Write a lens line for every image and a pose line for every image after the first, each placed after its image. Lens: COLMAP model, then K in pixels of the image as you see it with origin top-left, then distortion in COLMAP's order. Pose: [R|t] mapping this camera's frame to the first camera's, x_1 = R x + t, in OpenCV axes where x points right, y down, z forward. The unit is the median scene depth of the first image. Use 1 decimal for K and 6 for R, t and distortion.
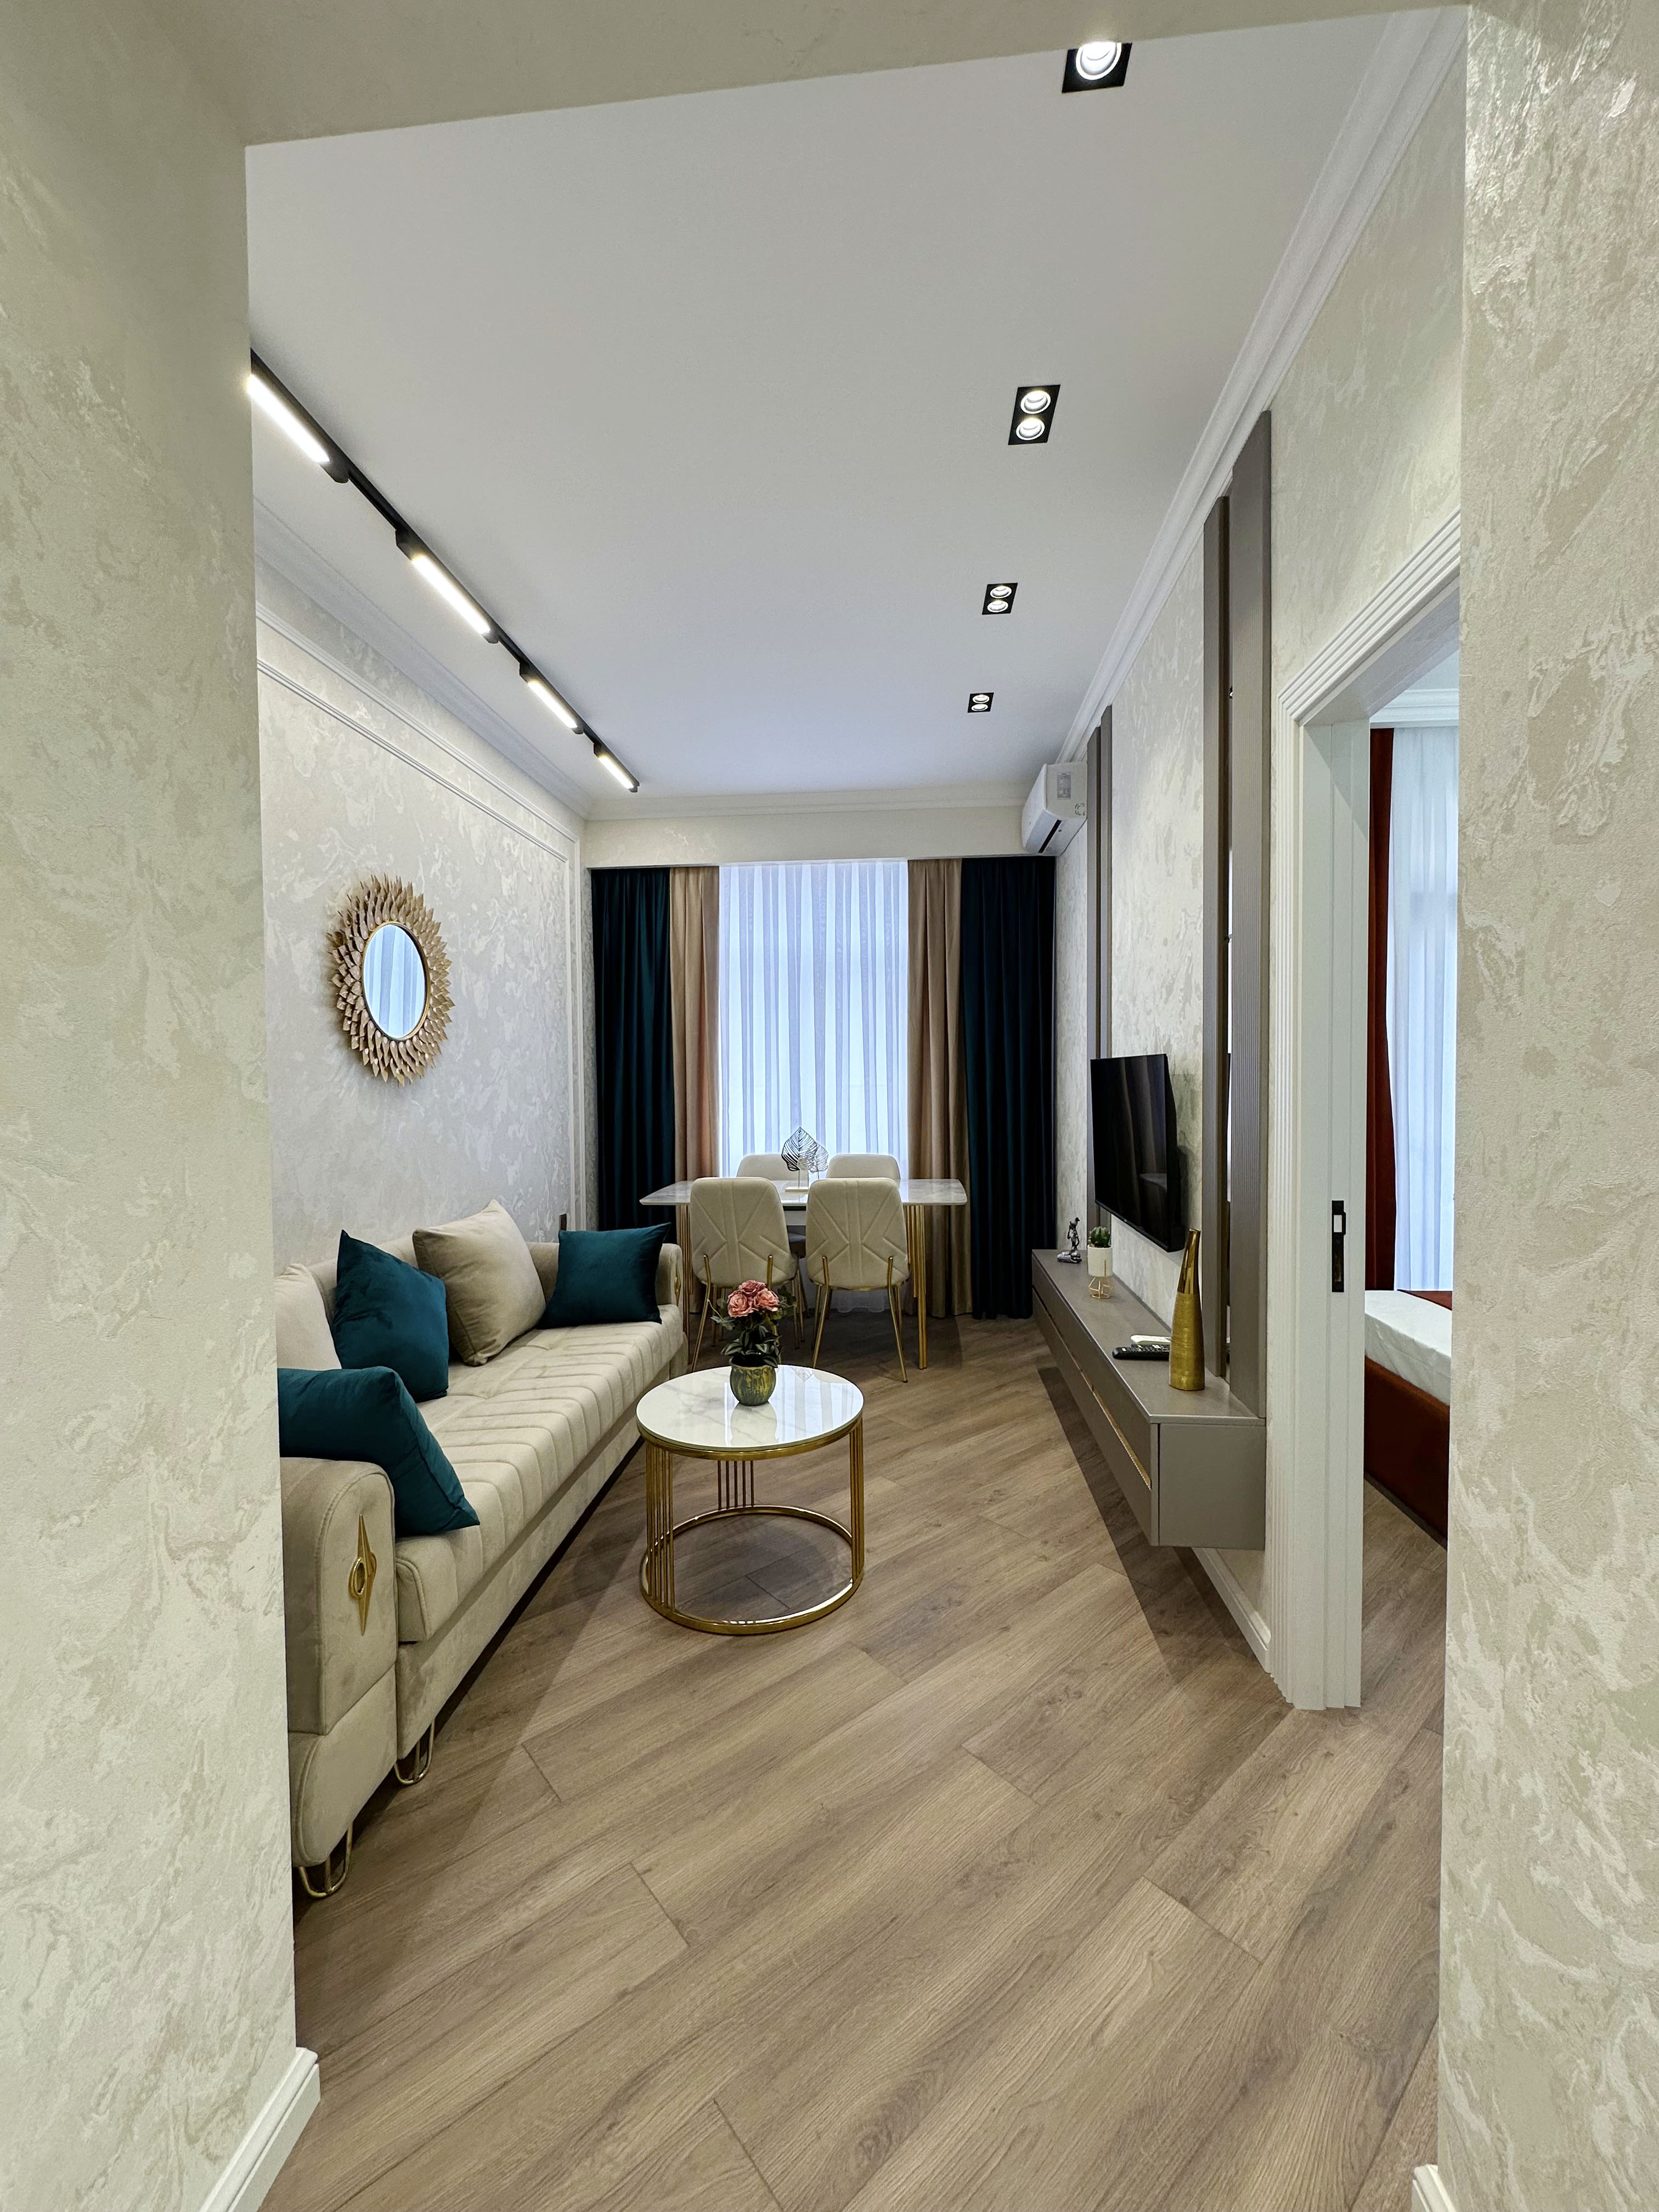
lens RADIAL K [[878.9, 0, 829.5], [0, 878.9, 1106.0], [0, 0, 1]] dist [-0.006492, 0.000222]
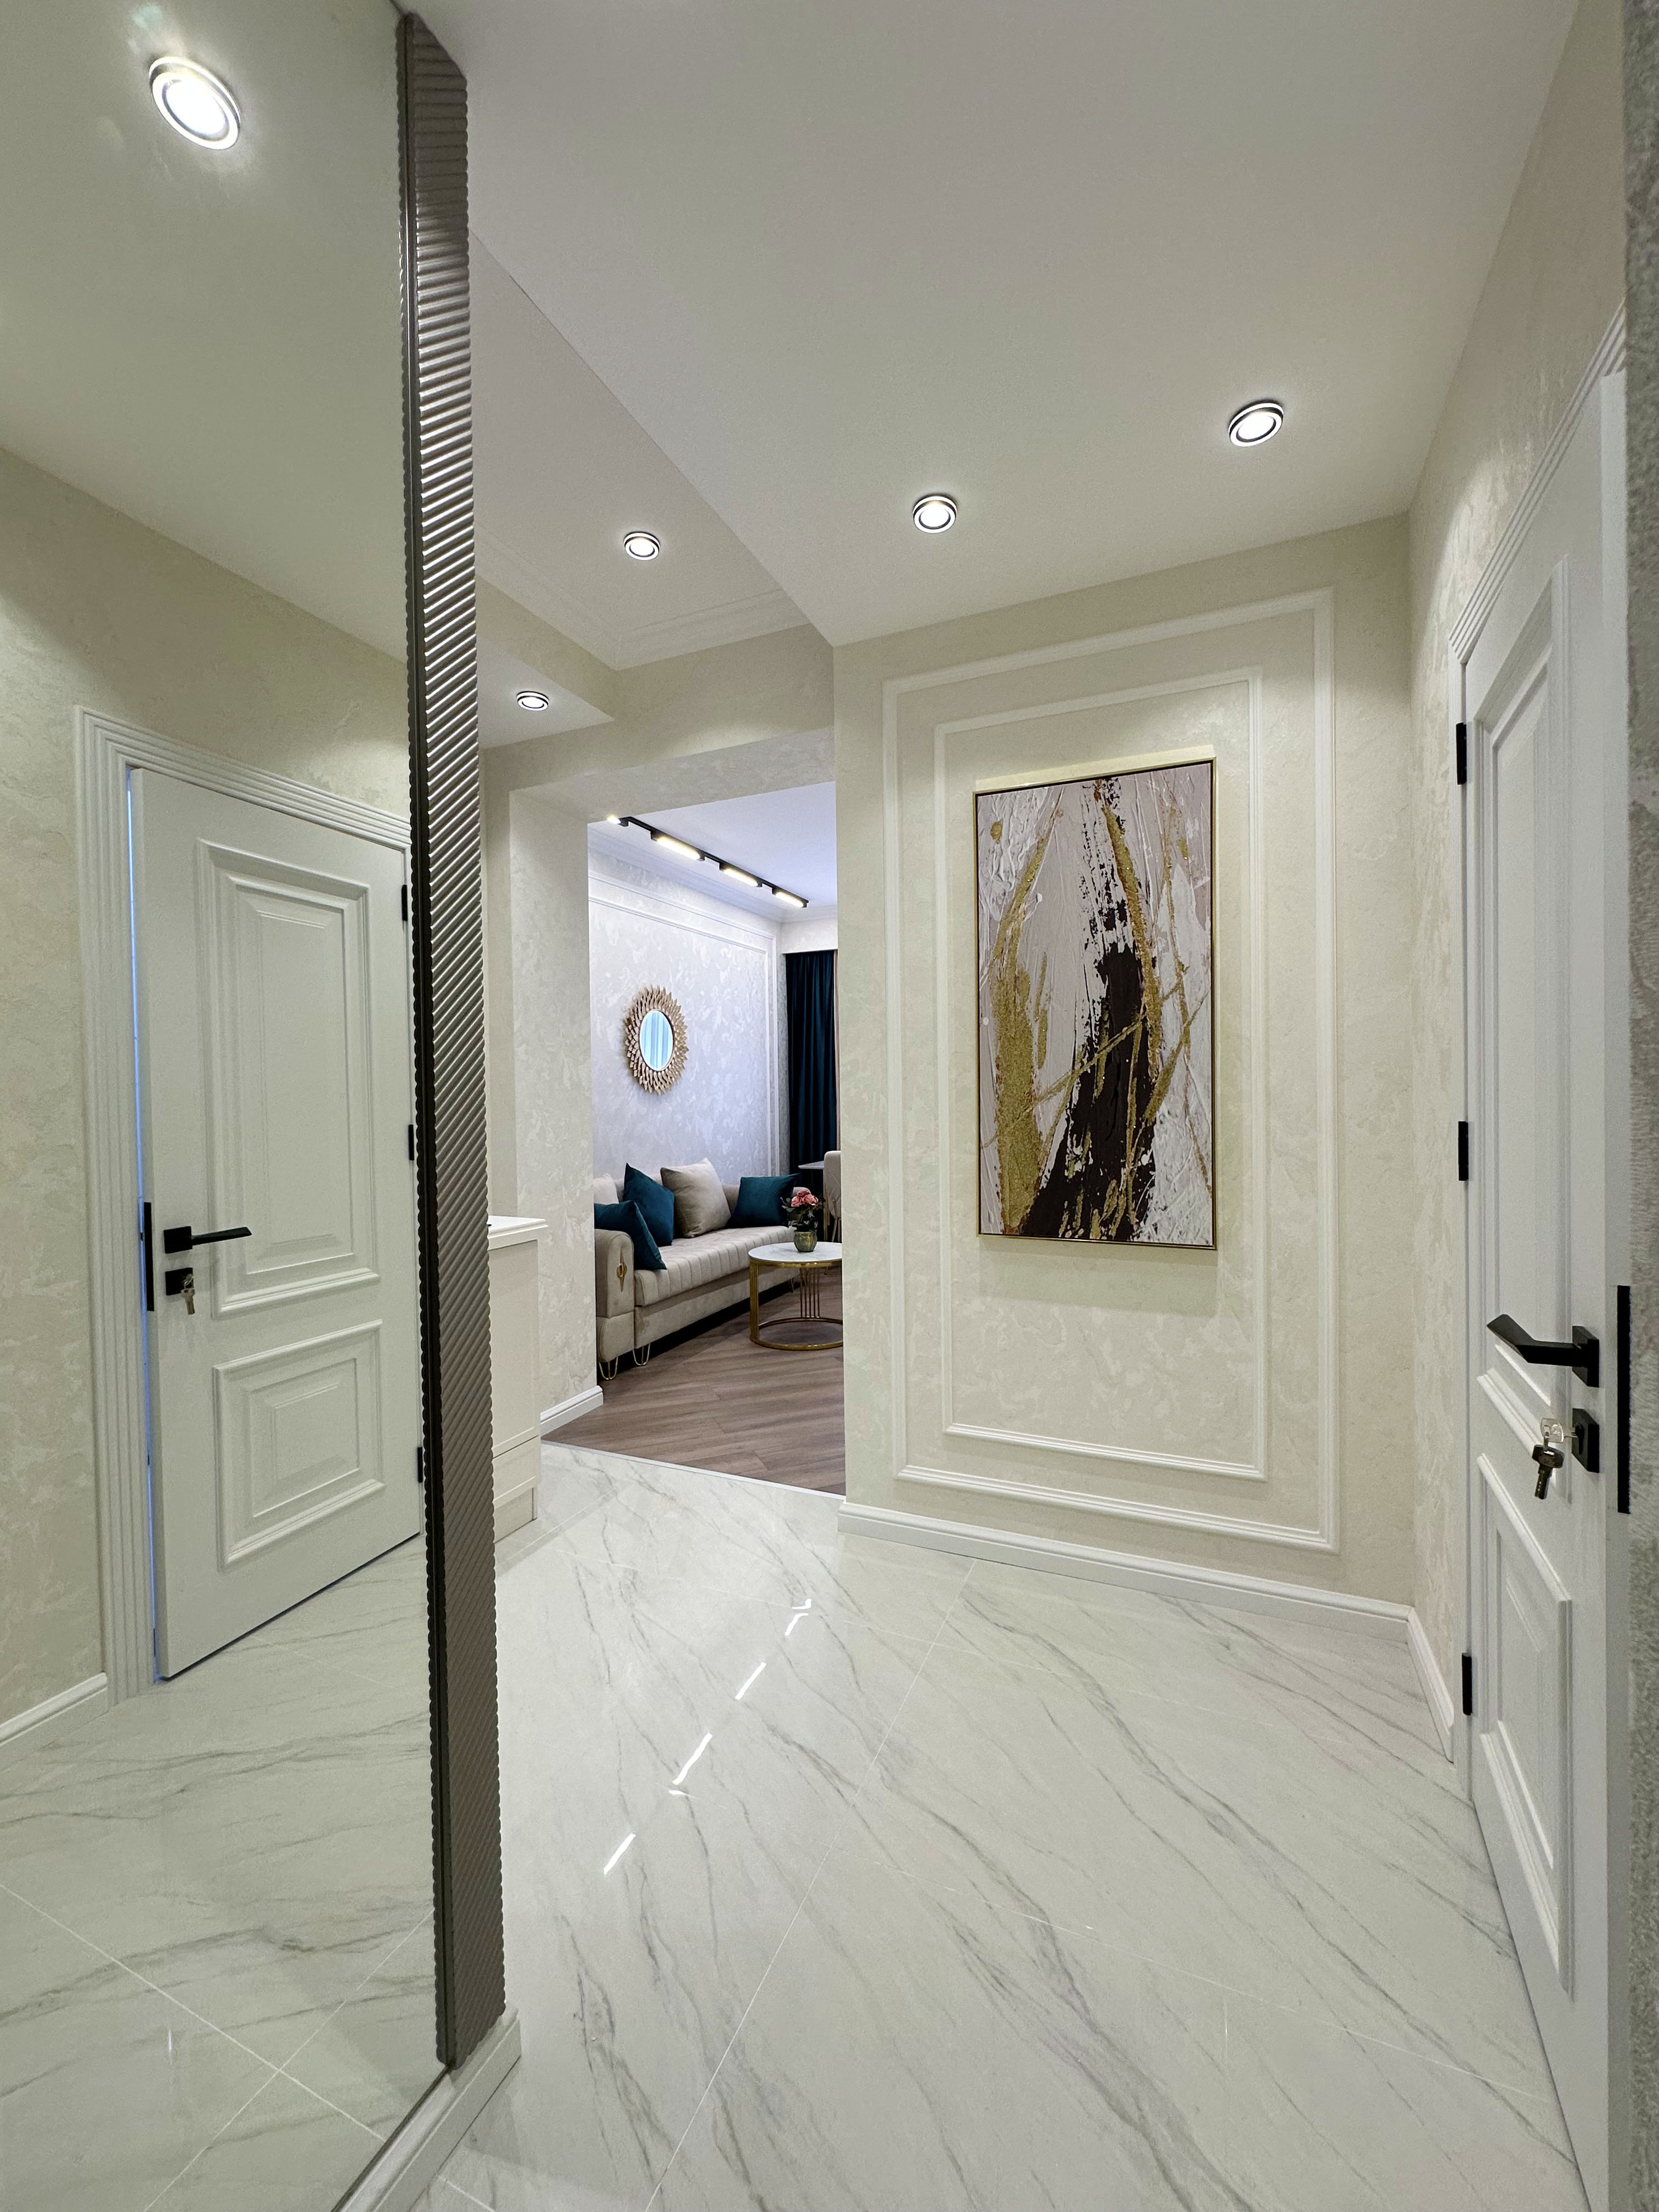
lens RADIAL K [[878.9, 0, 829.5], [0, 878.9, 1106.0], [0, 0, 1]] dist [-0.006492, 0.000222]
pose [[0.948351, -0.002017, -0.317216, 0.483595], [-0.002611, 0.999896, -0.014165, 0.027655], [0.317211, 0.014261, 0.948248, -0.712617]]
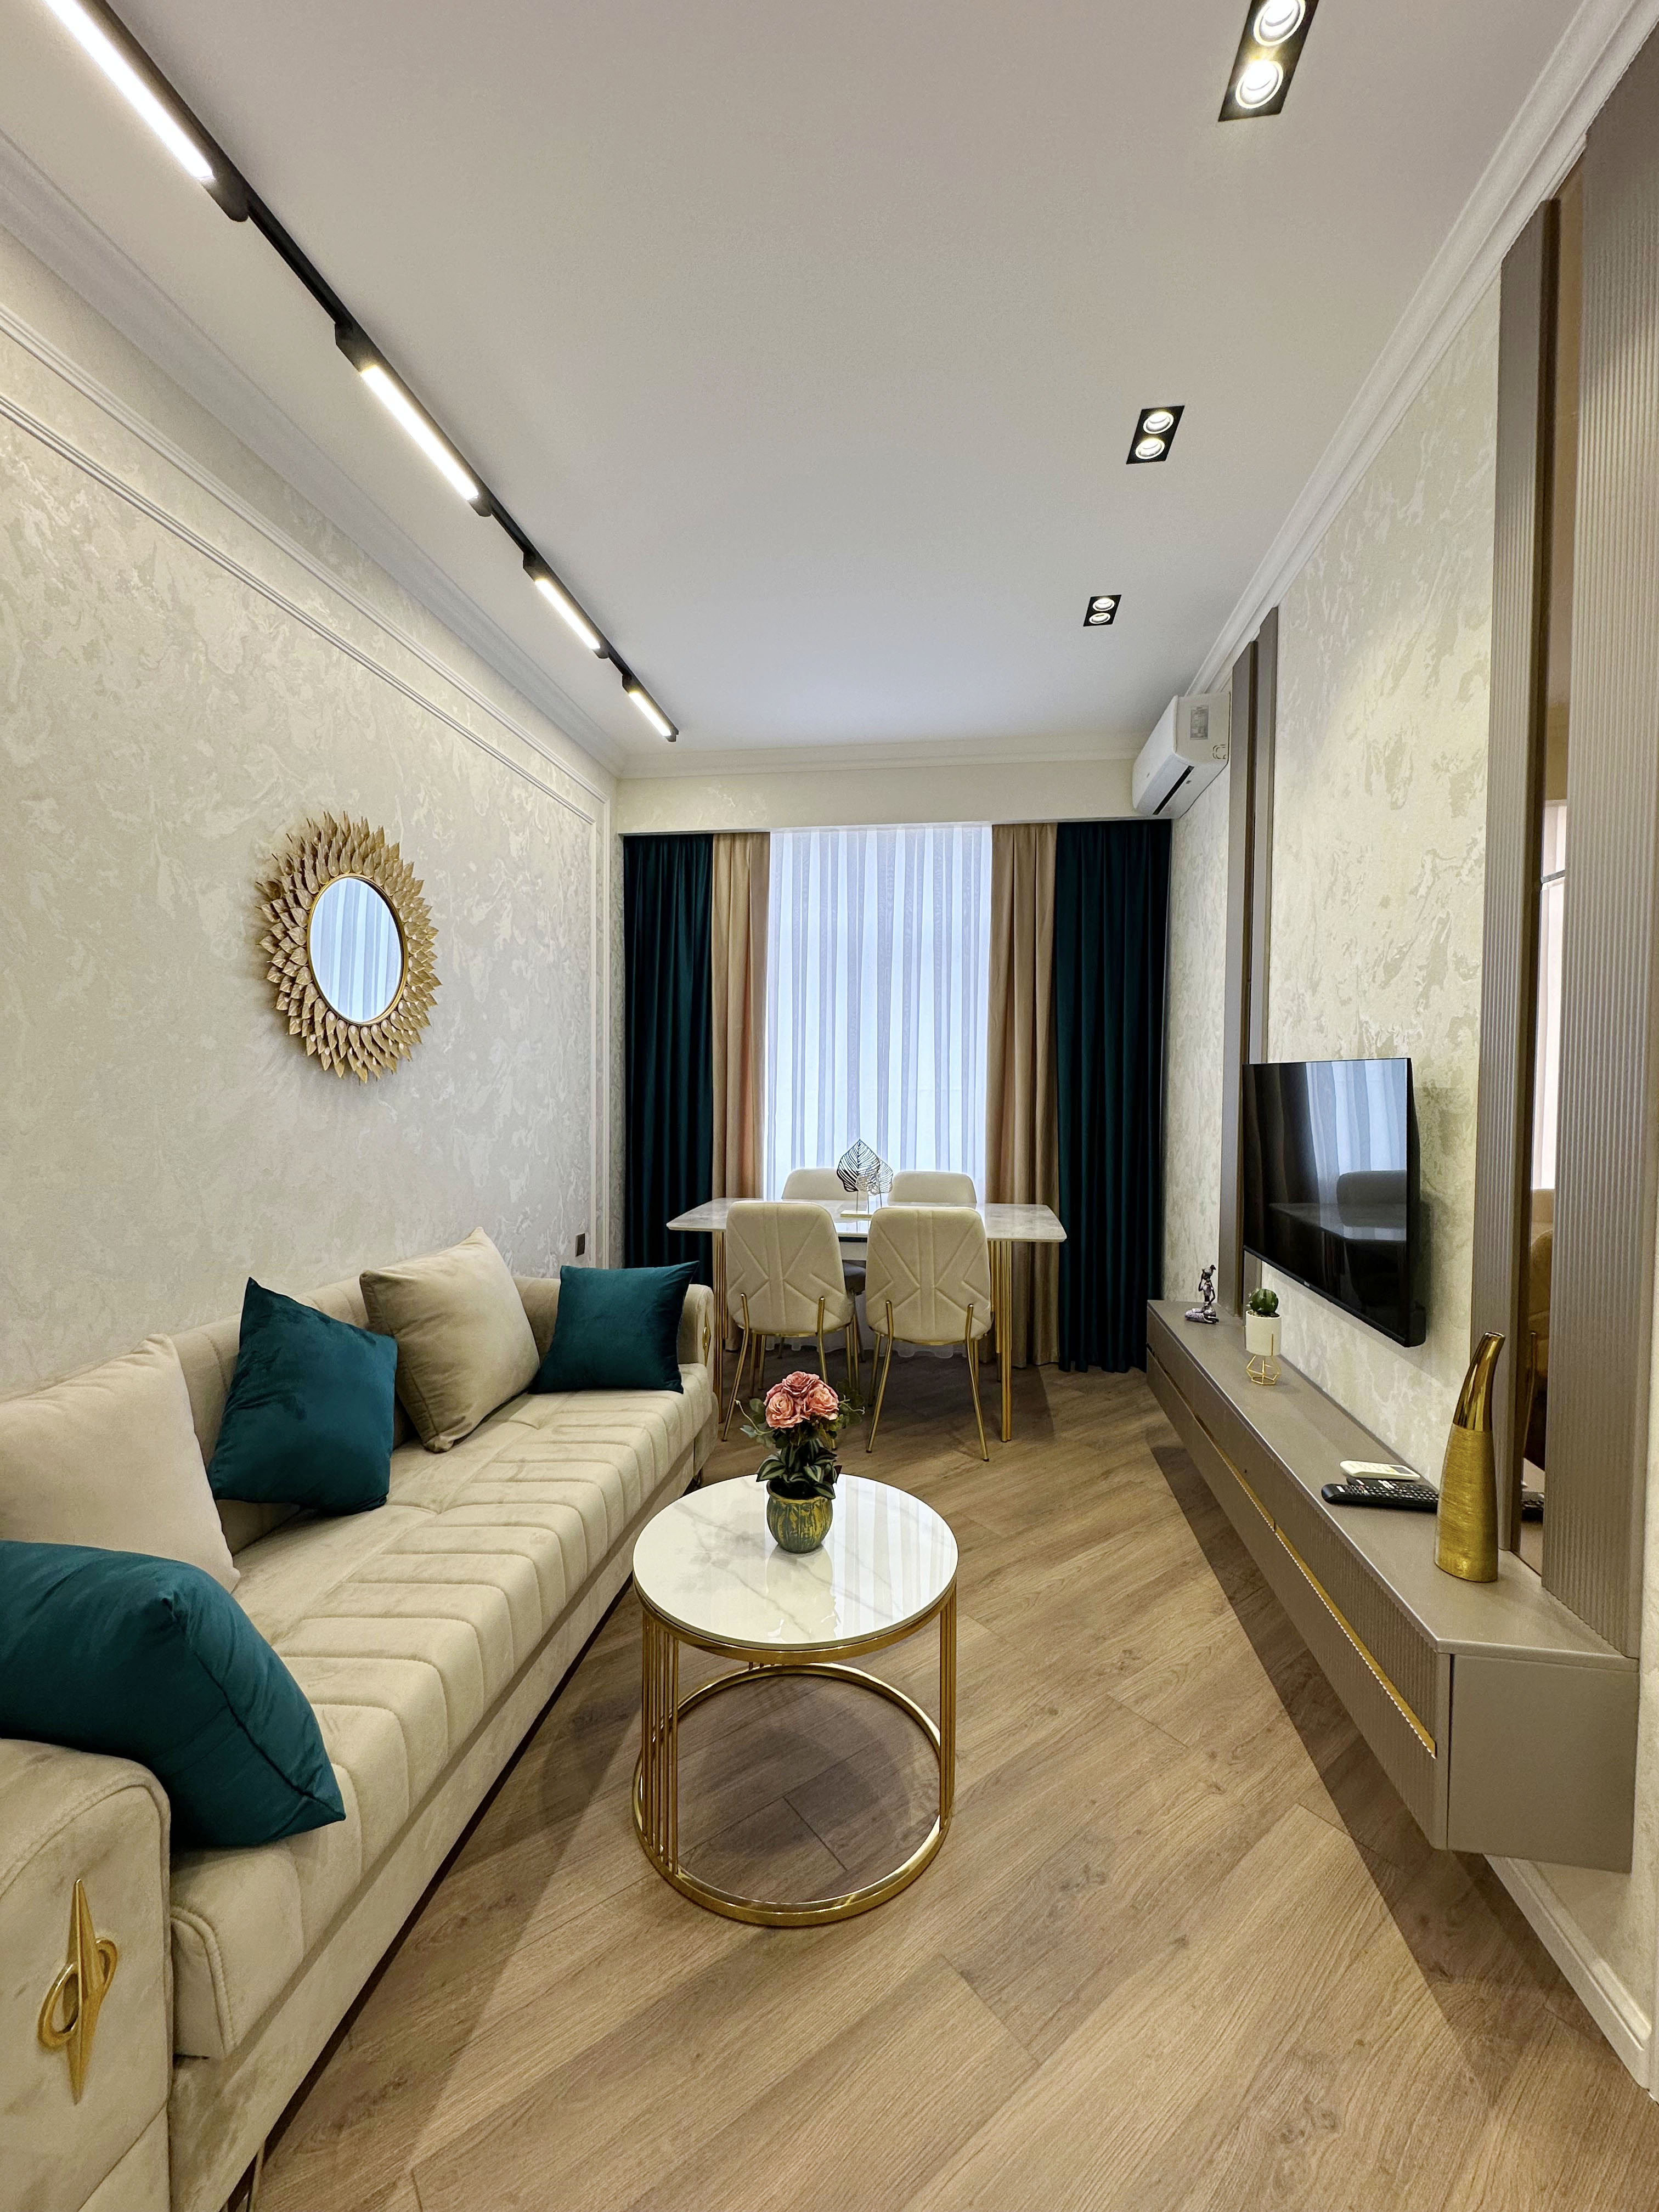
lens RADIAL K [[878.9, 0, 829.5], [0, 878.9, 1106.0], [0, 0, 1]] dist [-0.006492, 0.000222]
pose [[0.998291, 0.019984, -0.054922, -0.025361], [-0.020011, 0.999800, 0.000052, -0.010965], [0.054912, 0.001047, 0.998491, 0.243829]]
